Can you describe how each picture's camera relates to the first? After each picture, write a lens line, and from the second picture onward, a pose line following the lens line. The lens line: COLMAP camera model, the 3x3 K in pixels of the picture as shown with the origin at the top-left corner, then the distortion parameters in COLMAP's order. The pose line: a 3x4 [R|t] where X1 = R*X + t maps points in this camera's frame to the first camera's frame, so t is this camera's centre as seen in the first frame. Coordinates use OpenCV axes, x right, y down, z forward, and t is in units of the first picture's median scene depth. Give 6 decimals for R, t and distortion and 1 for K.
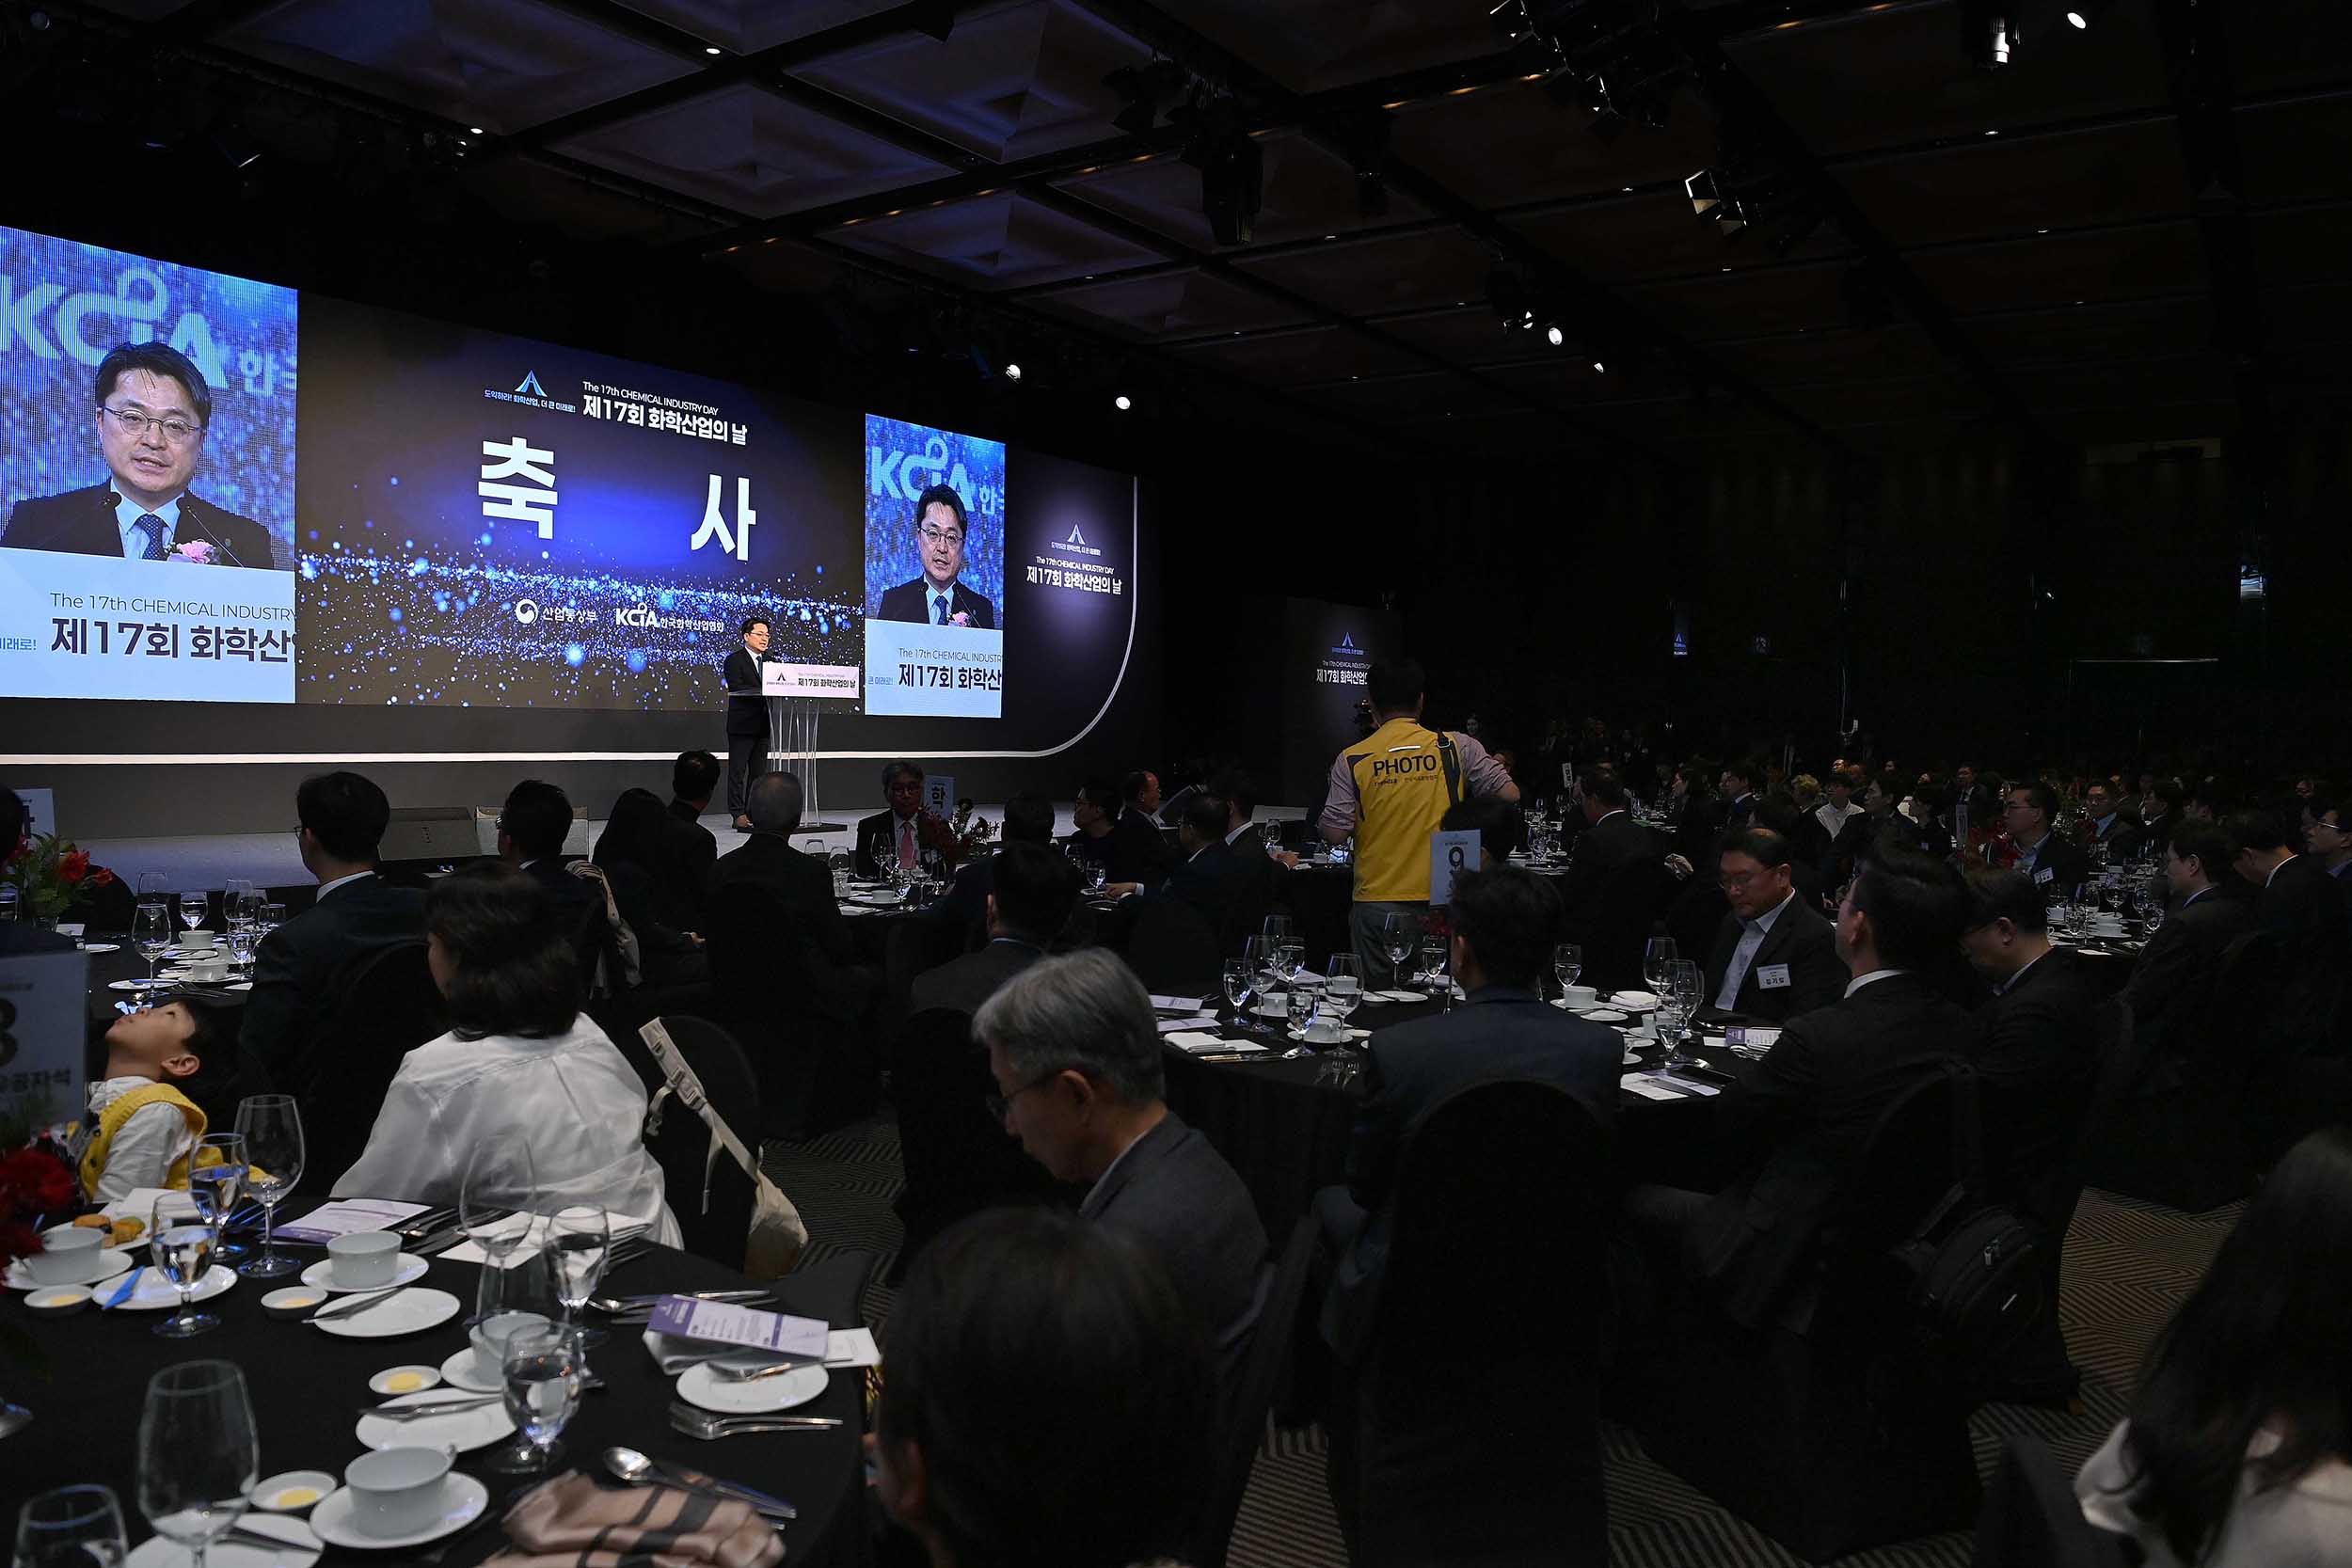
lens RADIAL K [[2095.4, 0, 1175.8], [0, 2095.4, 772.8], [0, 0, 1]] dist [-0.062716, 0.026365]
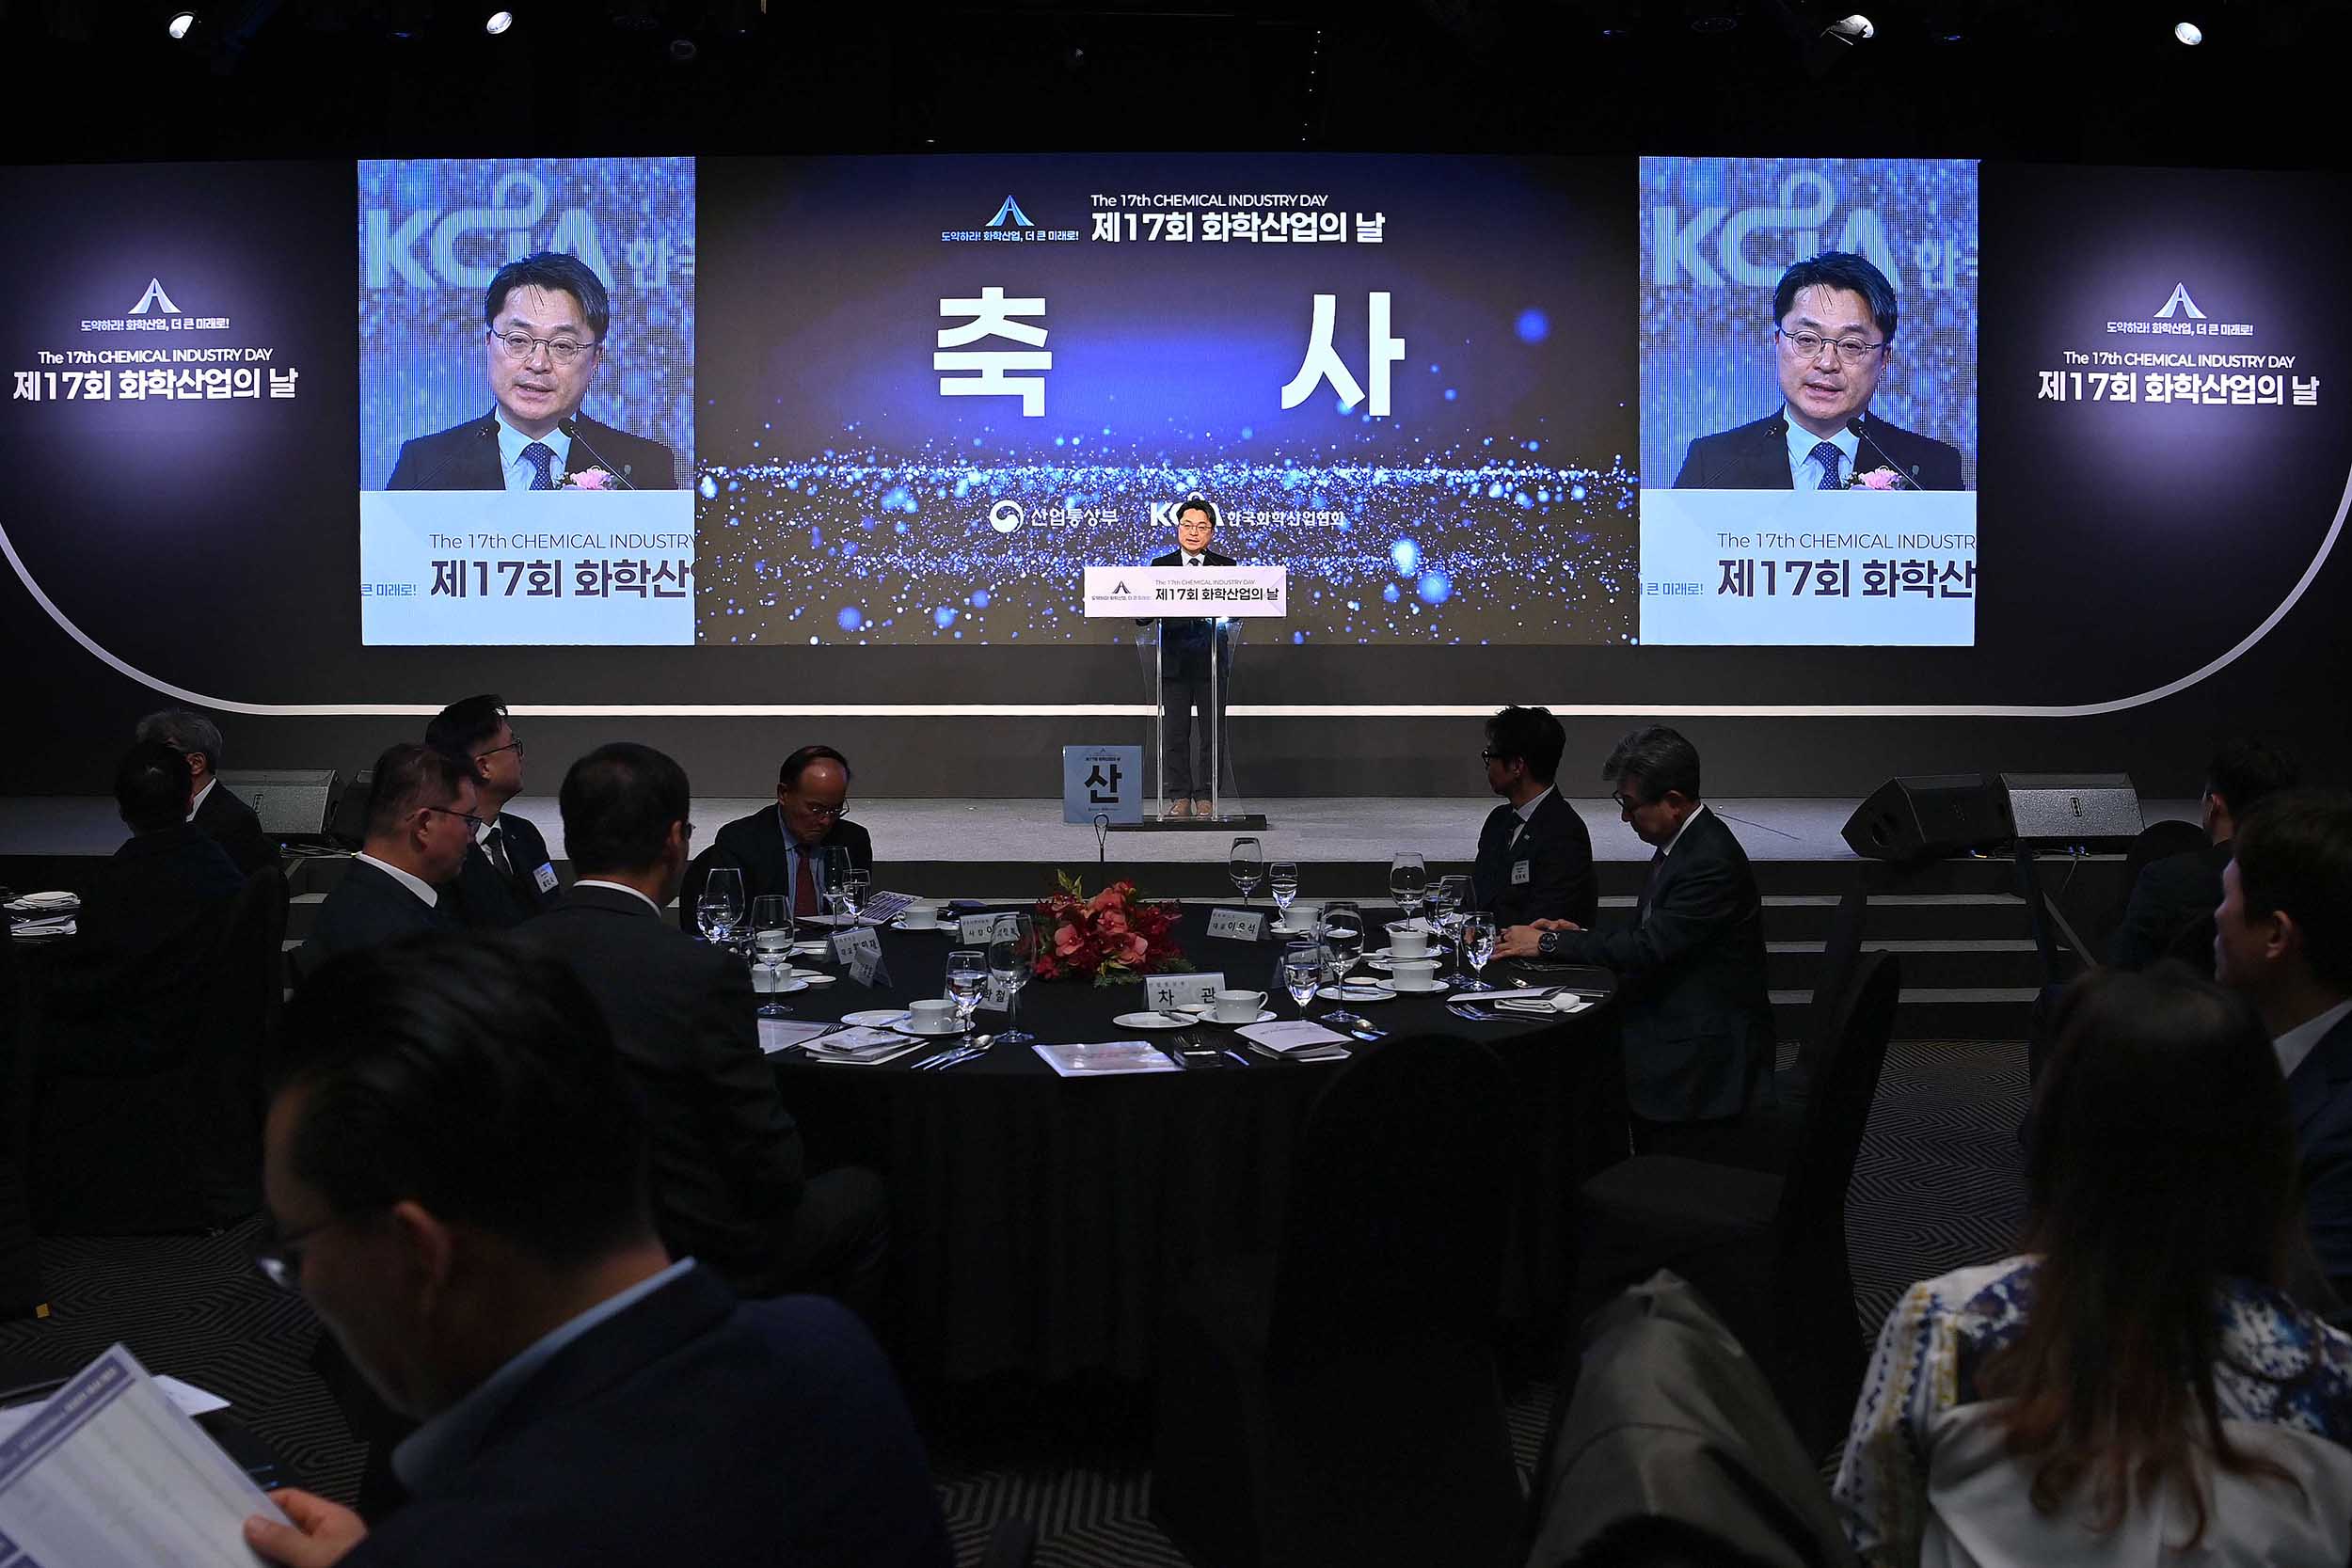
lens RADIAL K [[2095.4, 0, 1177.6], [0, 2095.4, 796.3], [0, 0, 1]] dist [-0.062716, 0.026365]
pose [[0.496600, 0.041620, -0.866981, 0.375161], [-0.010457, 0.999064, 0.041971, -0.008355], [0.867917, -0.011777, 0.496570, 0.663895]]
